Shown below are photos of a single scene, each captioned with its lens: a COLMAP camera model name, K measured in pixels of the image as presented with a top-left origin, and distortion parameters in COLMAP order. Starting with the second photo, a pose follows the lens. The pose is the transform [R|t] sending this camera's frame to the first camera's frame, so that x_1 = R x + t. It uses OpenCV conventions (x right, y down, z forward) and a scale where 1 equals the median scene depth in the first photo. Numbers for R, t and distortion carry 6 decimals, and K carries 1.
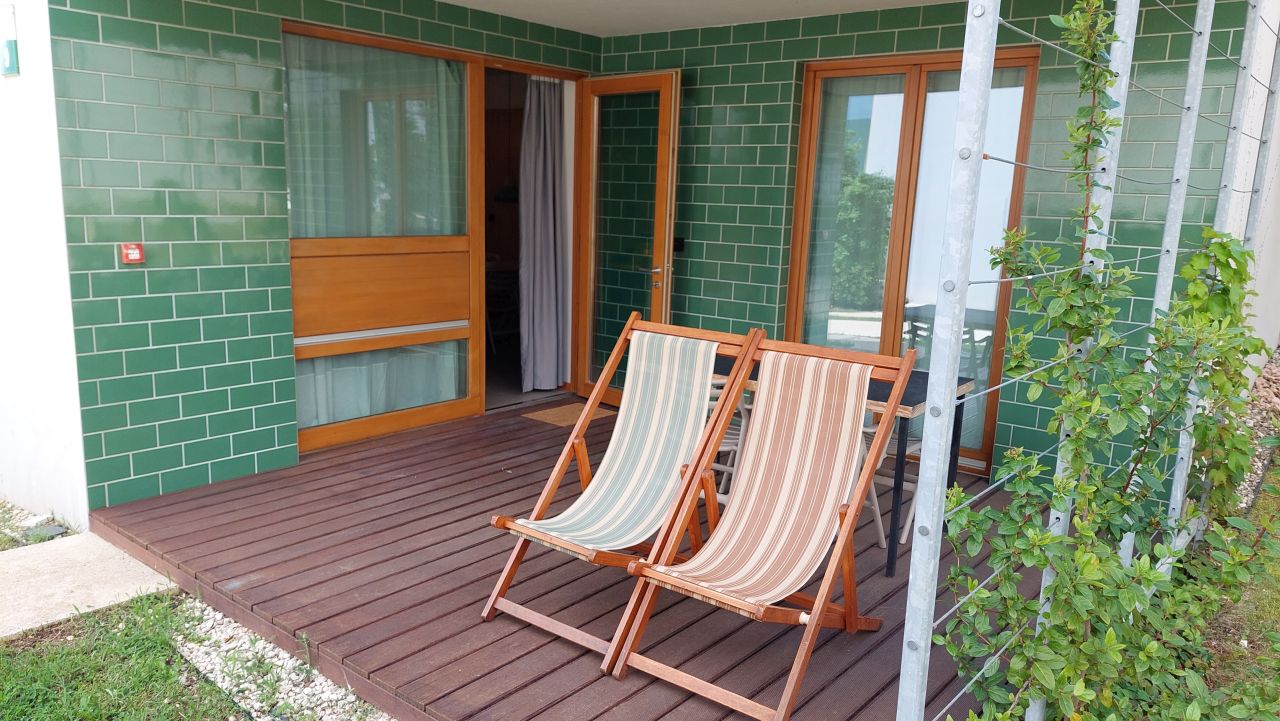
lens RADIAL K [[899.9, 0, 640.0], [0, 899.9, 360.5], [0, 0, 1]] dist [0.050556, -0.075940]
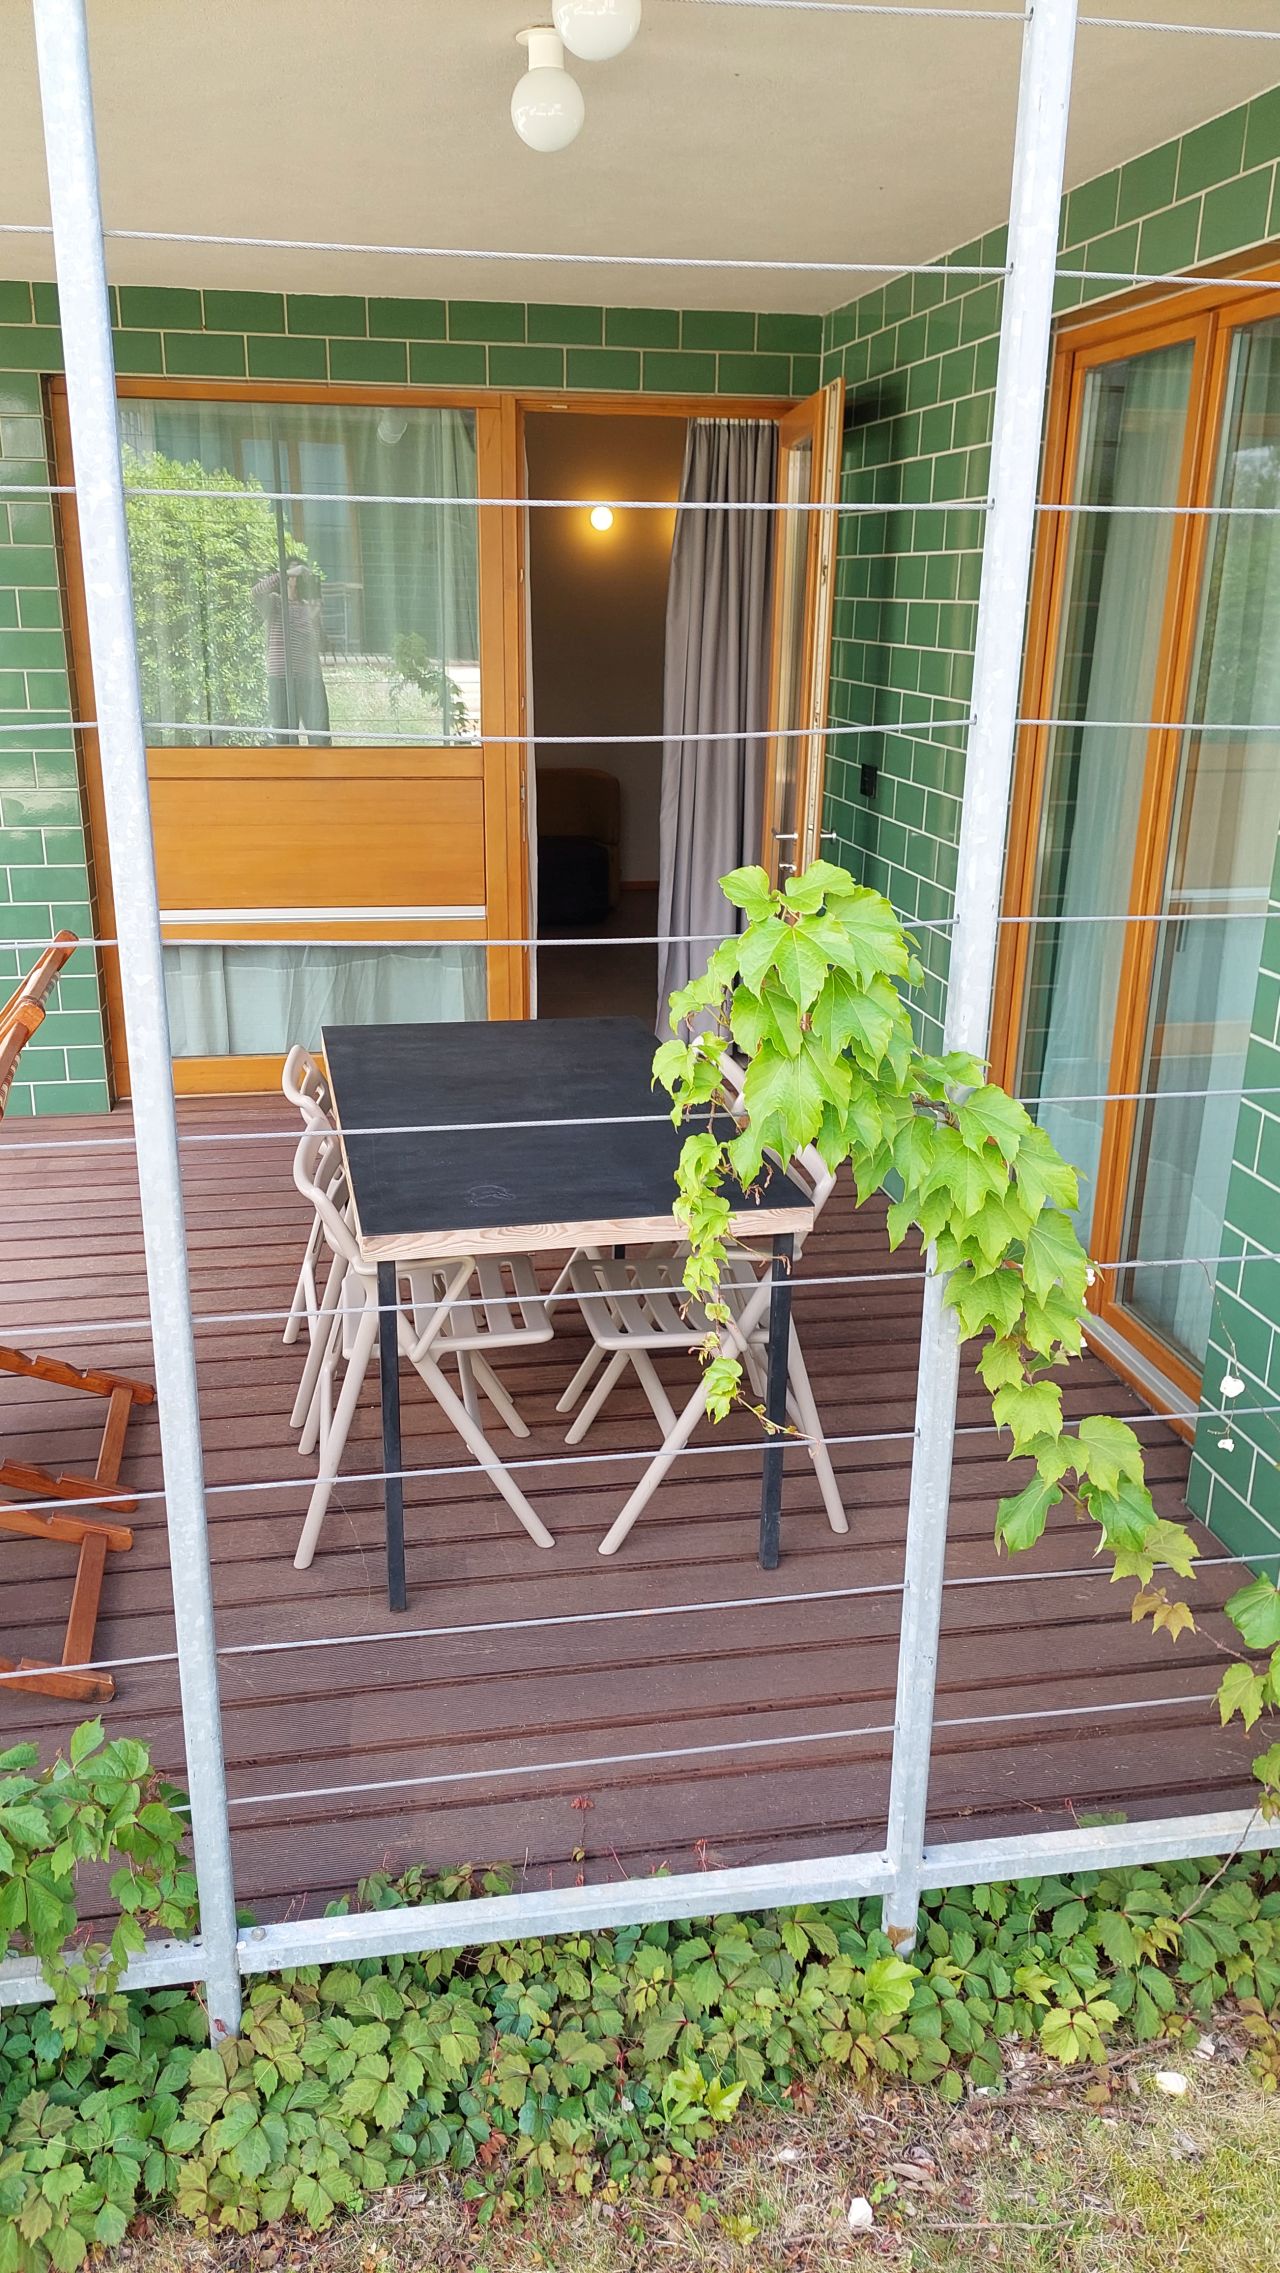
lens RADIAL K [[1597.9, 0, 640.0], [0, 1597.9, 1136.5], [0, 0, 1]] dist [0.050556, -0.075940]
pose [[0.767019, 0.186124, -0.614036, 0.509266], [-0.109495, 0.980934, 0.160562, -0.075626], [0.632213, -0.055921, 0.772774, 0.312043]]
